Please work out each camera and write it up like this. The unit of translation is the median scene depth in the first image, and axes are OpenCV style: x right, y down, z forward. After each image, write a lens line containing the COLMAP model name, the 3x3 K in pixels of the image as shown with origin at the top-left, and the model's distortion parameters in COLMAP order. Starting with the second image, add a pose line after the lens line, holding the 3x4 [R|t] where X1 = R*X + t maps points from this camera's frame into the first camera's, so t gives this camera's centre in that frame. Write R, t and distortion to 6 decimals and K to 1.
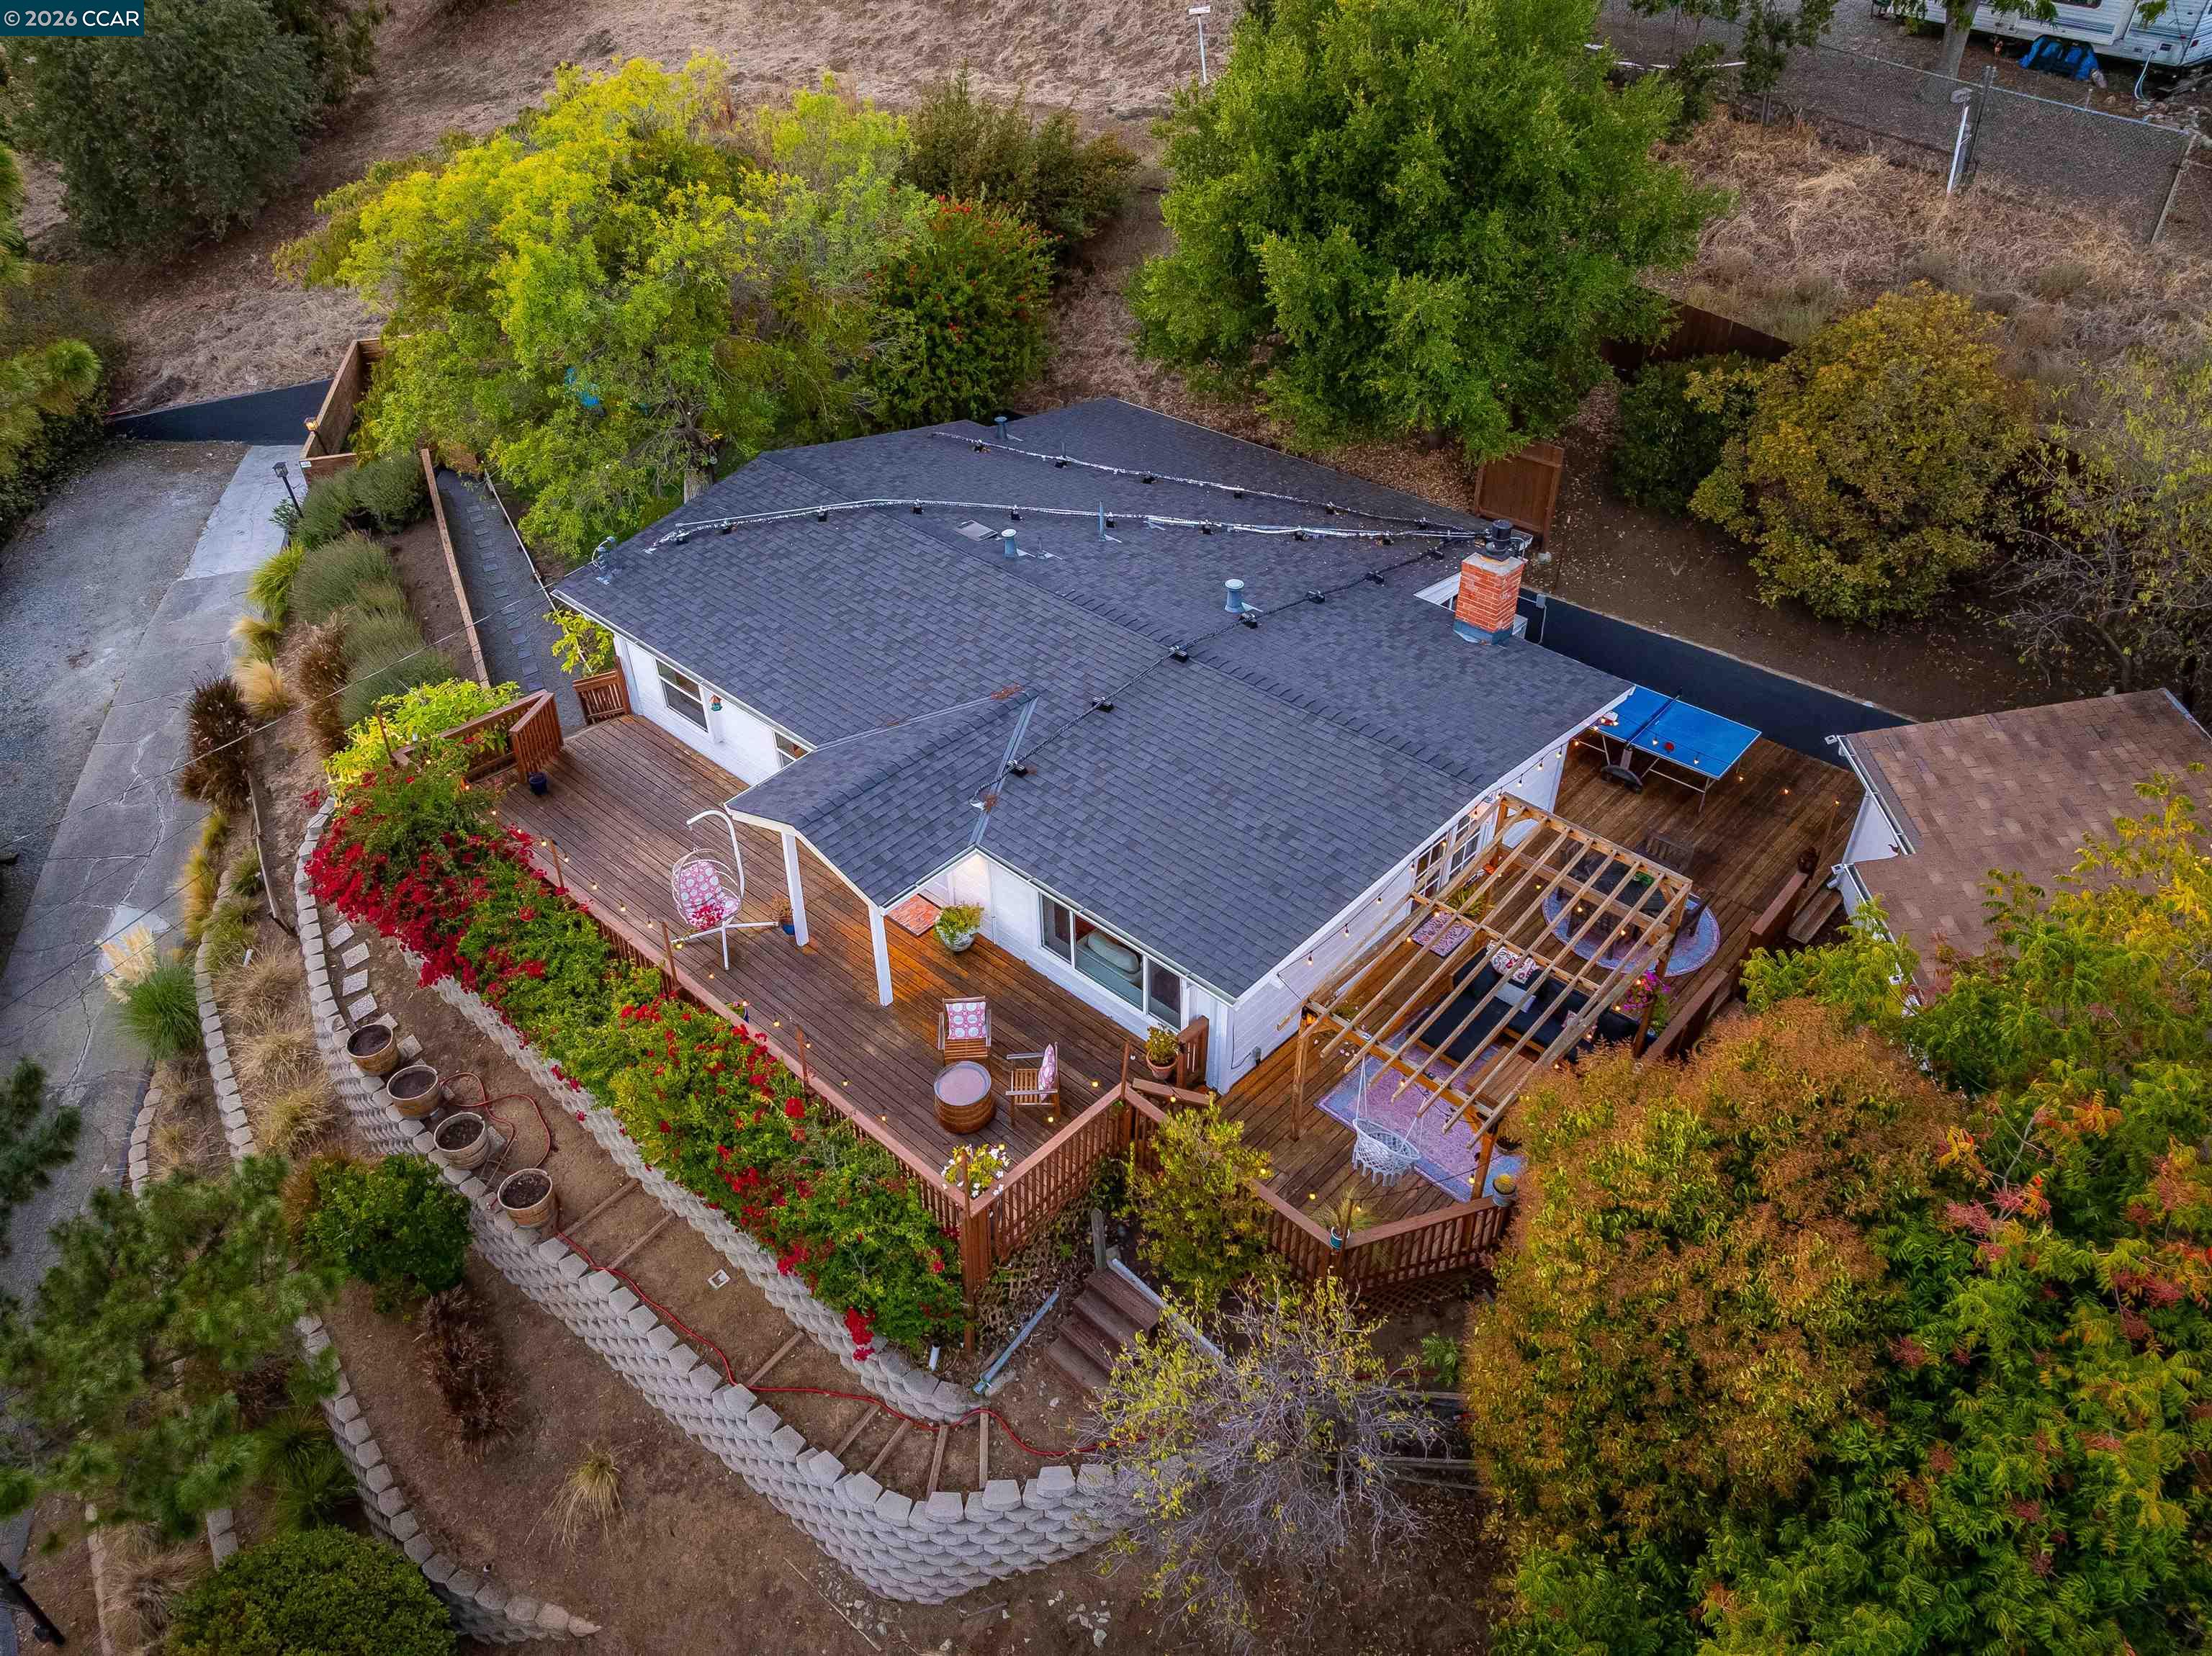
lens RADIAL K [[1528.0, 0, 1106.0], [0, 1528.0, 828.0], [0, 0, 1]] dist [-0.020939, -0.036776]
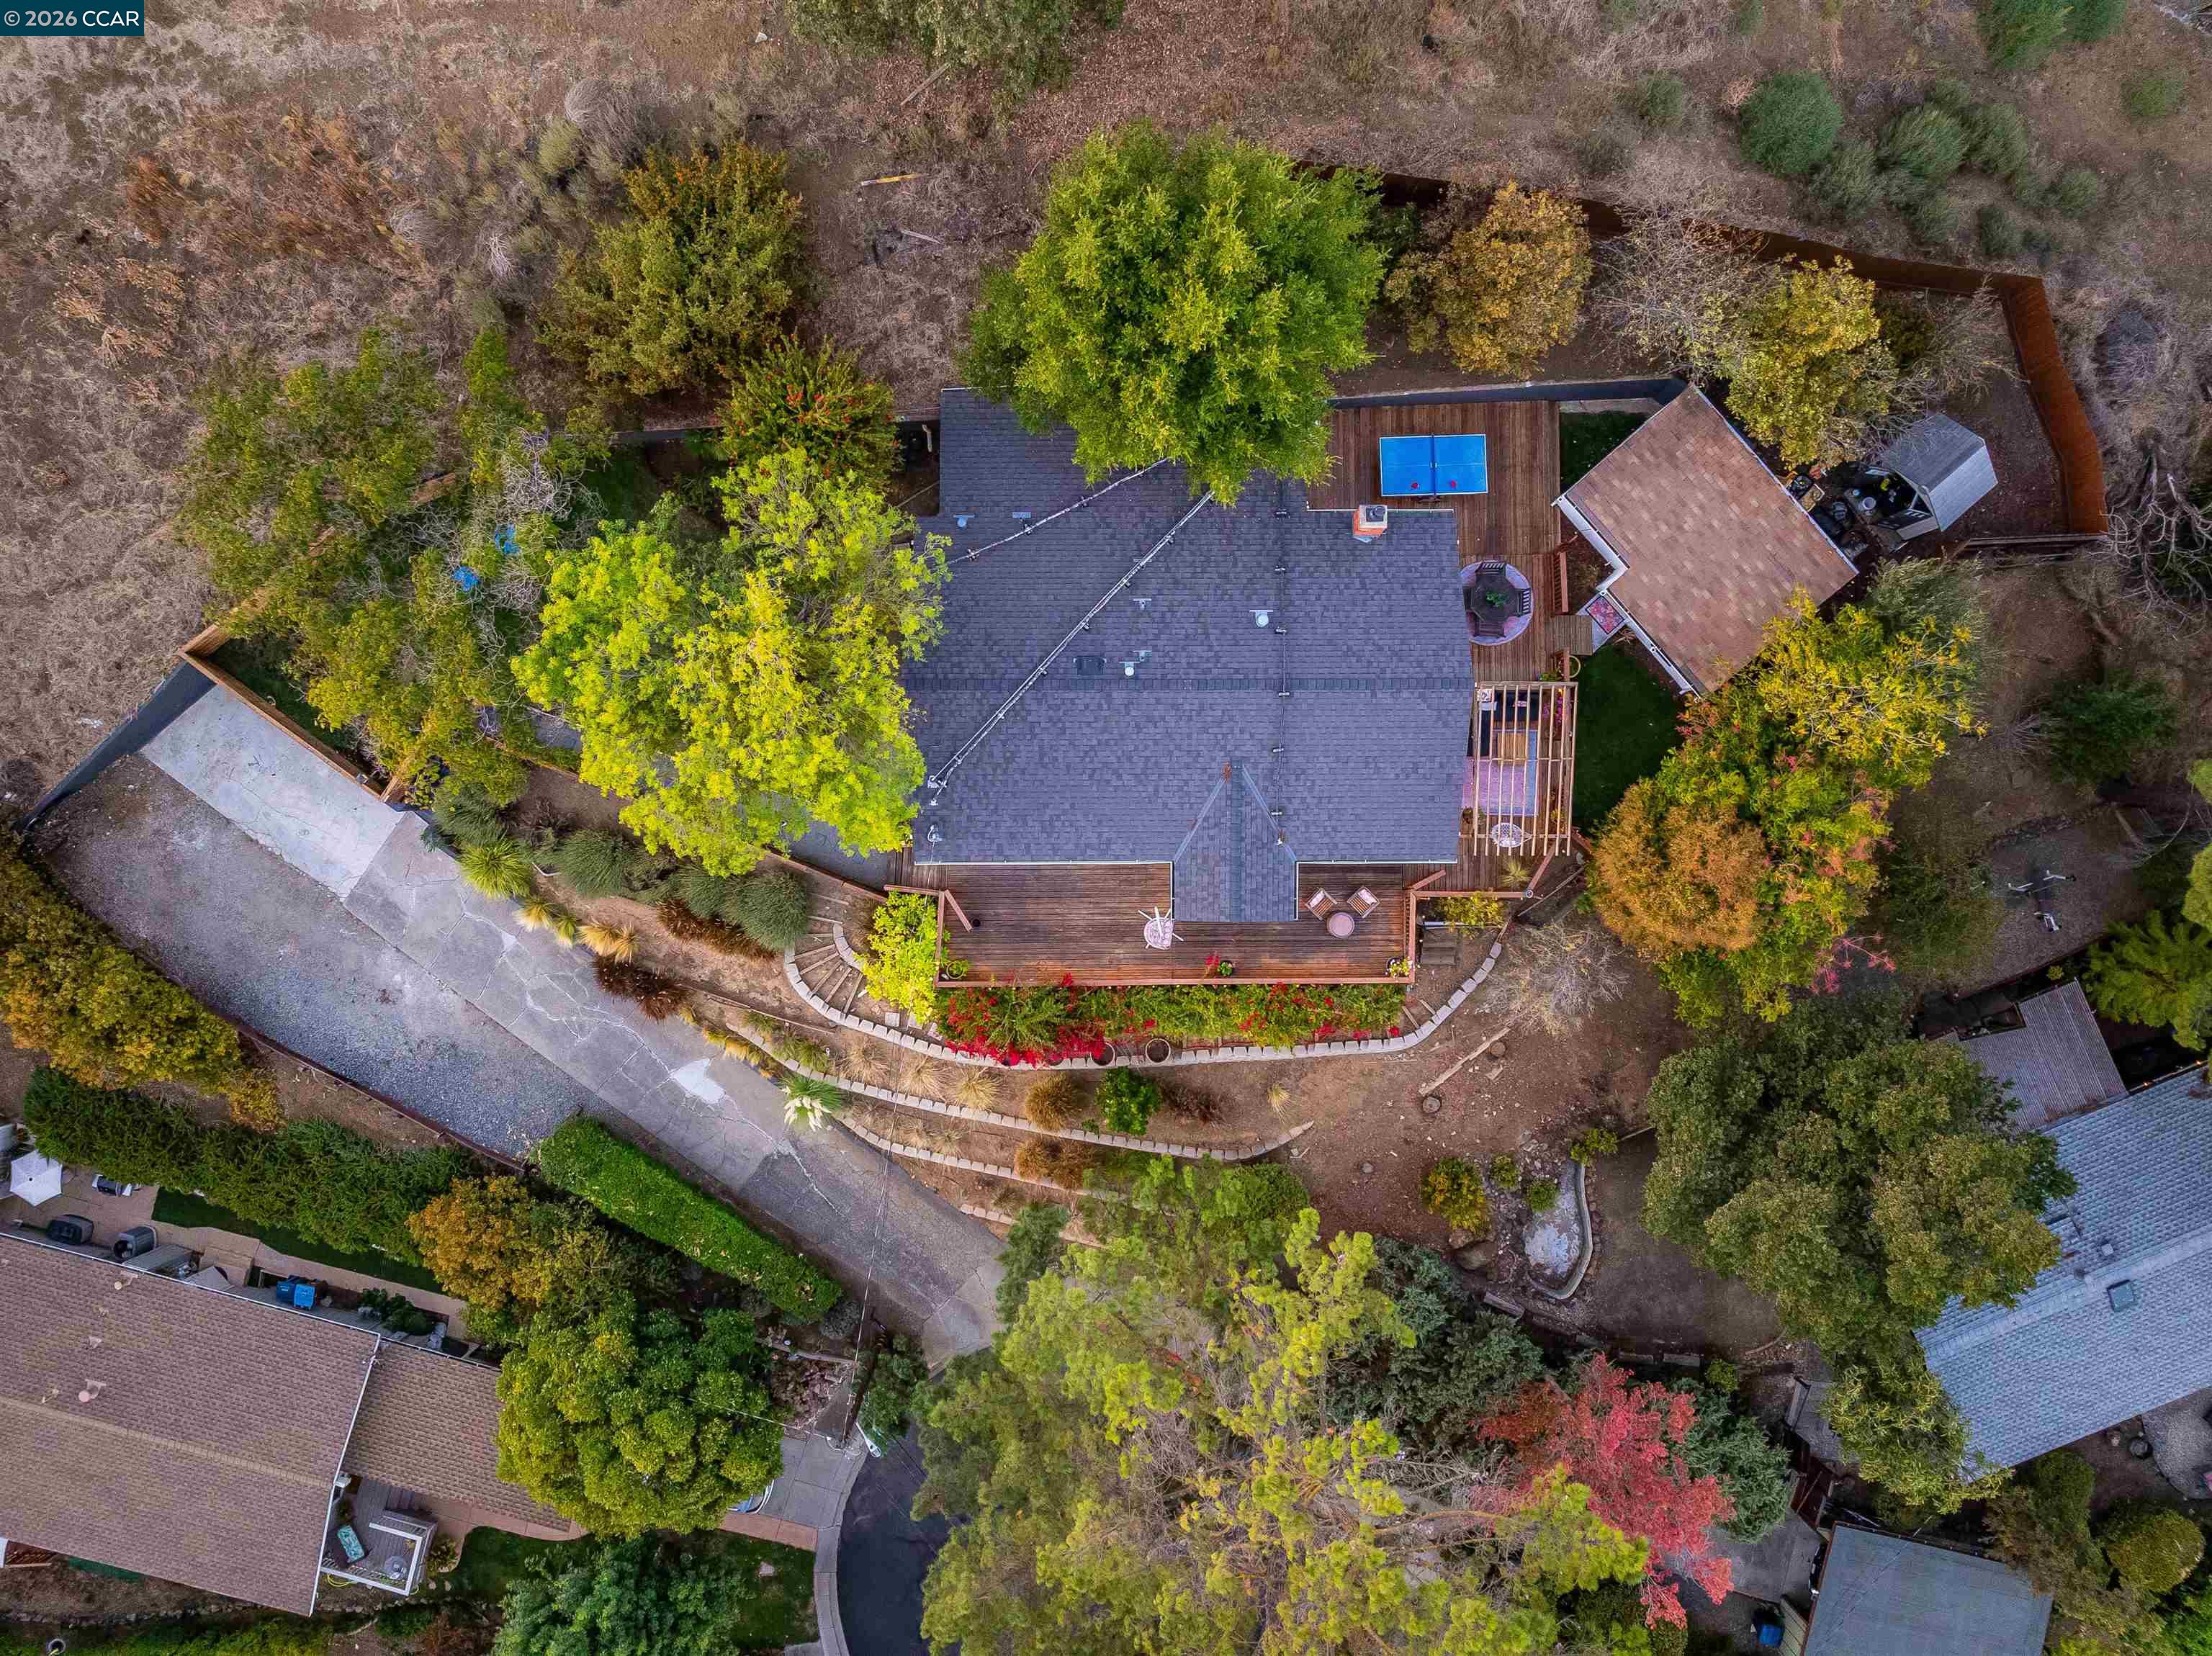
lens RADIAL K [[1528.0, 0, 1106.0], [0, 1528.0, 828.0], [0, 0, 1]] dist [-0.020939, -0.036776]
pose [[0.733832, -0.679035, 0.020066, -0.268182], [0.409655, 0.465890, 0.784302, -1.629785], [-0.541917, -0.567325, 0.620055, -0.110853]]
